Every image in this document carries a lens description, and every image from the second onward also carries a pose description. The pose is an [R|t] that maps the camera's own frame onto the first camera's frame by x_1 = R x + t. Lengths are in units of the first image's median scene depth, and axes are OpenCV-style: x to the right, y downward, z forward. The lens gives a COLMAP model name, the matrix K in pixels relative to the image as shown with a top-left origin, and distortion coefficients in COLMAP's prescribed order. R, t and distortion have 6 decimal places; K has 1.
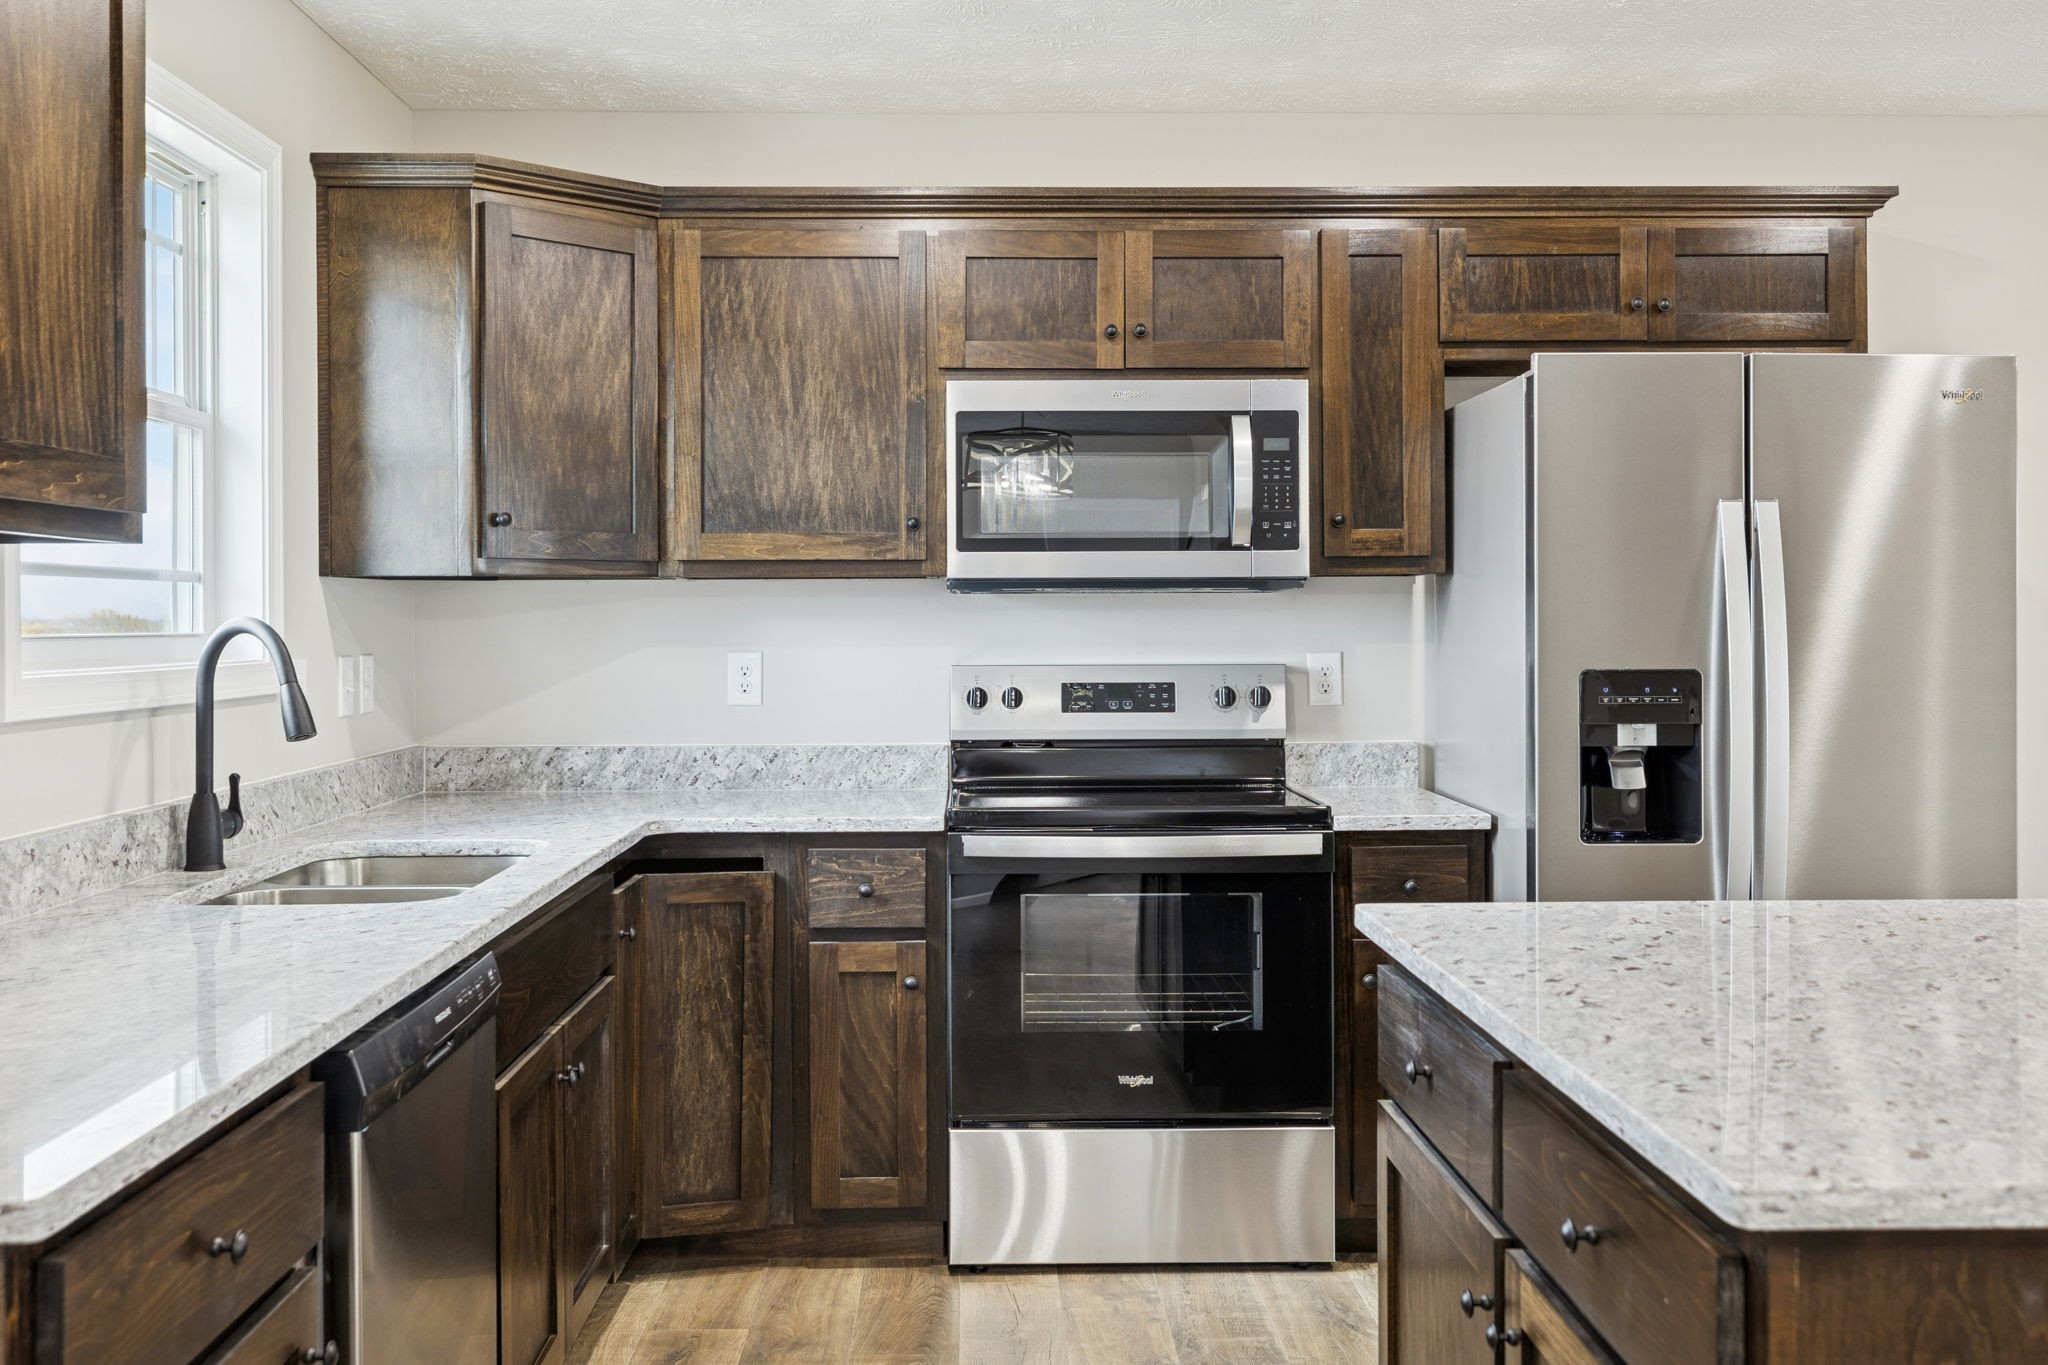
lens RADIAL K [[1902.5, 0, 1004.6], [0, 1902.5, 628.2], [0, 0, 1]] dist [-0.003250, 0.000000]
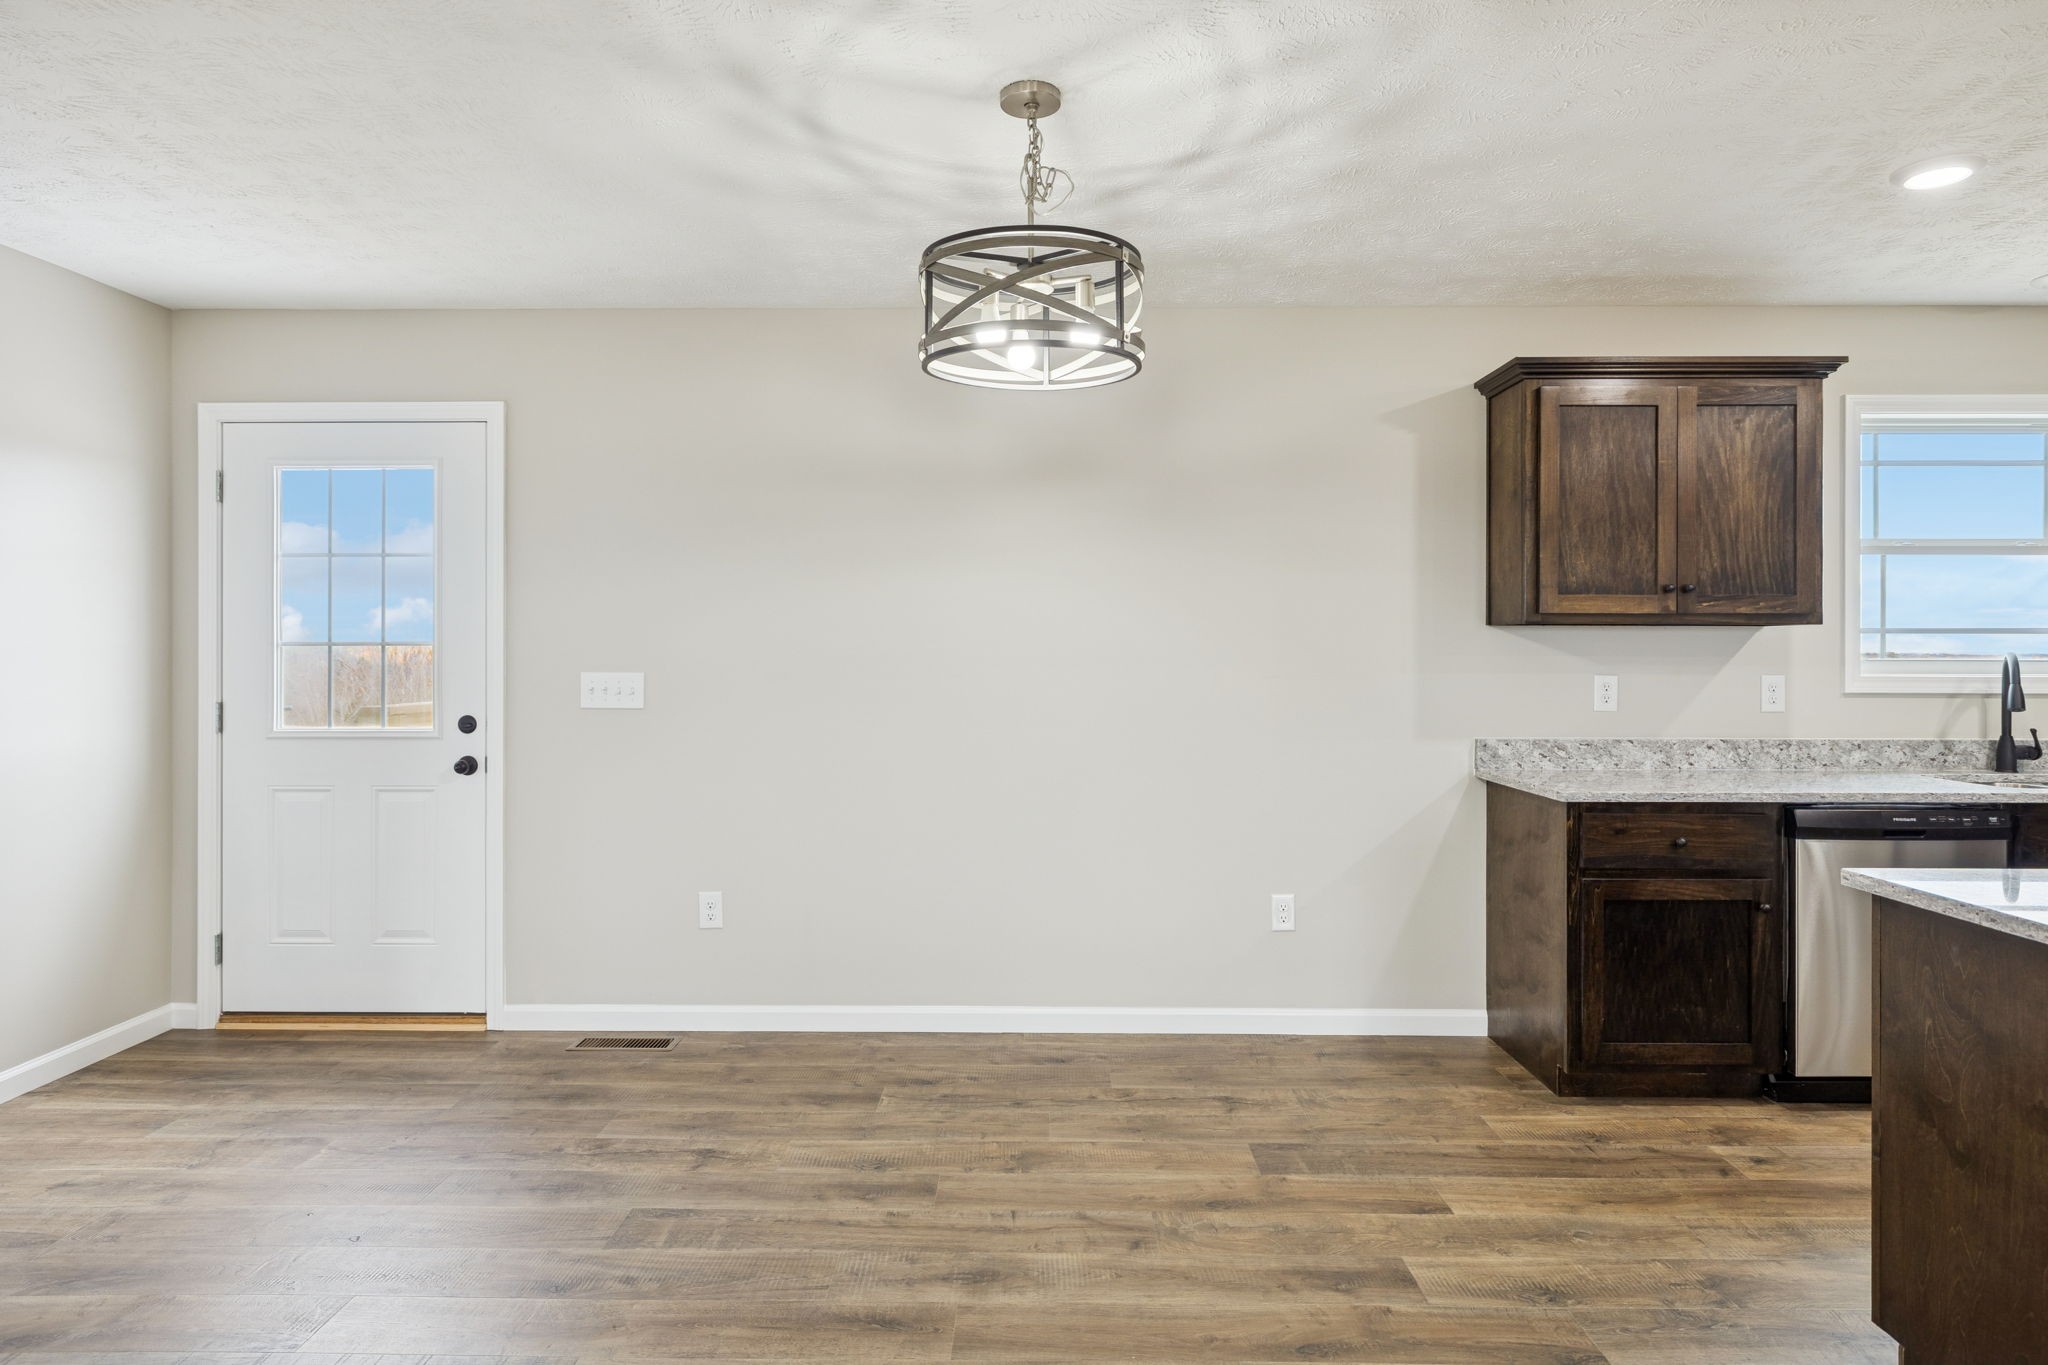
lens RADIAL K [[1165.6, 0, 1030.7], [0, 1165.6, 647.4], [0, 0, 1]] dist [0.001272, -0.001888]
pose [[-0.028047, 0.001079, -0.999606, 0.670889], [-0.007019, 0.999975, 0.001276, -0.003644], [0.999582, 0.007052, -0.028038, -0.031319]]
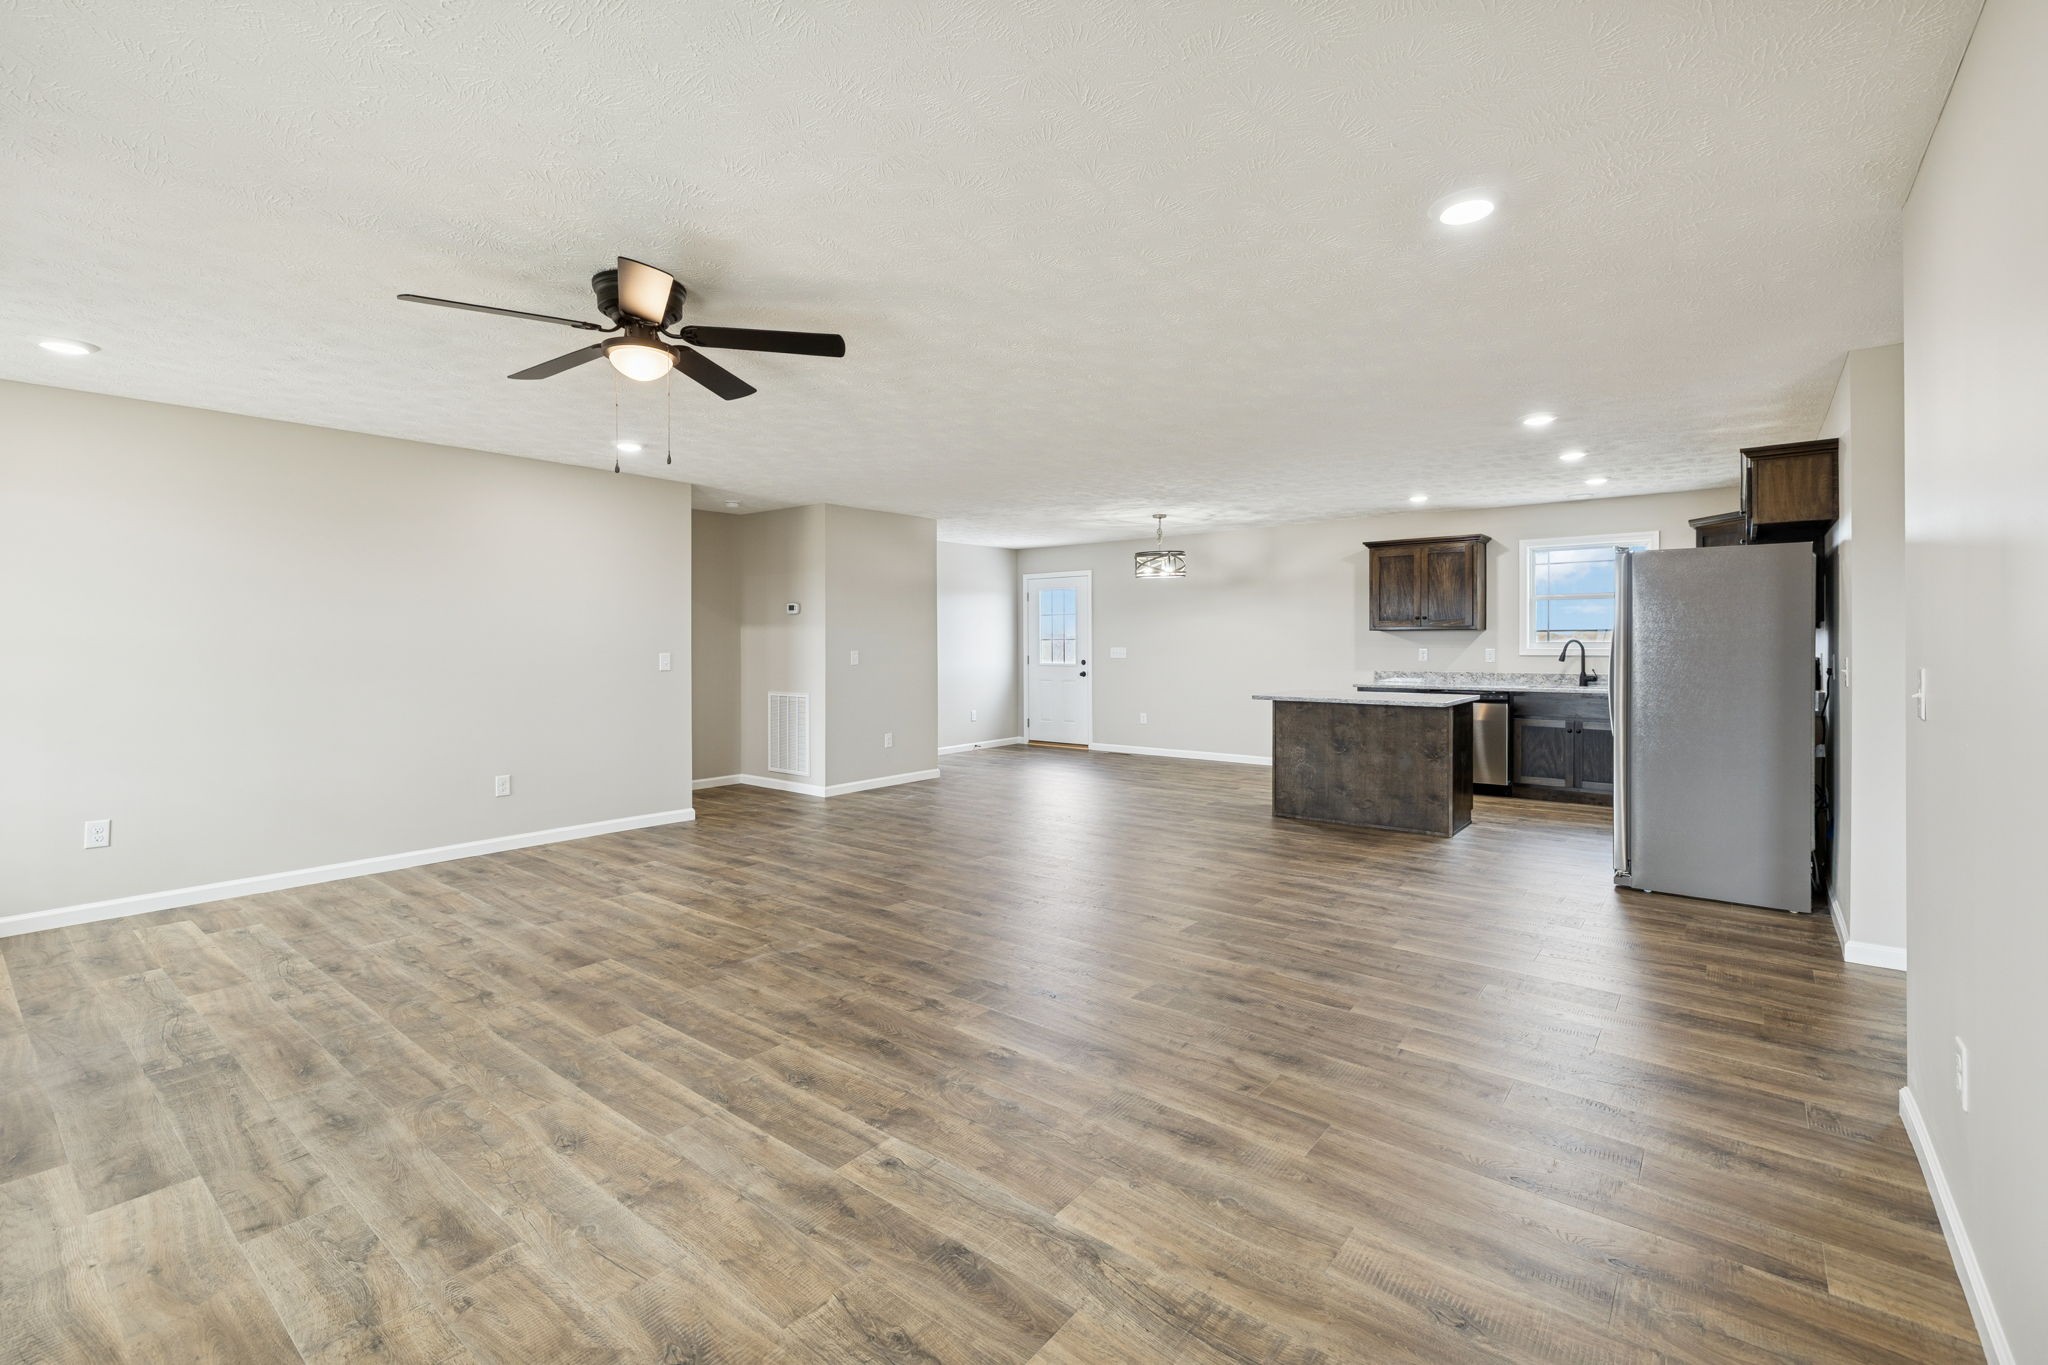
lens RADIAL K [[895.2, 0, 1040.9], [0, 895.2, 638.1], [0, 0, 1]] dist [0.005402, -0.000633]
pose [[-0.628960, 0.003396, -0.777430, 1.853662], [0.002215, 0.999994, 0.002576, -0.013557], [0.777434, -0.000101, -0.628964, 1.046633]]
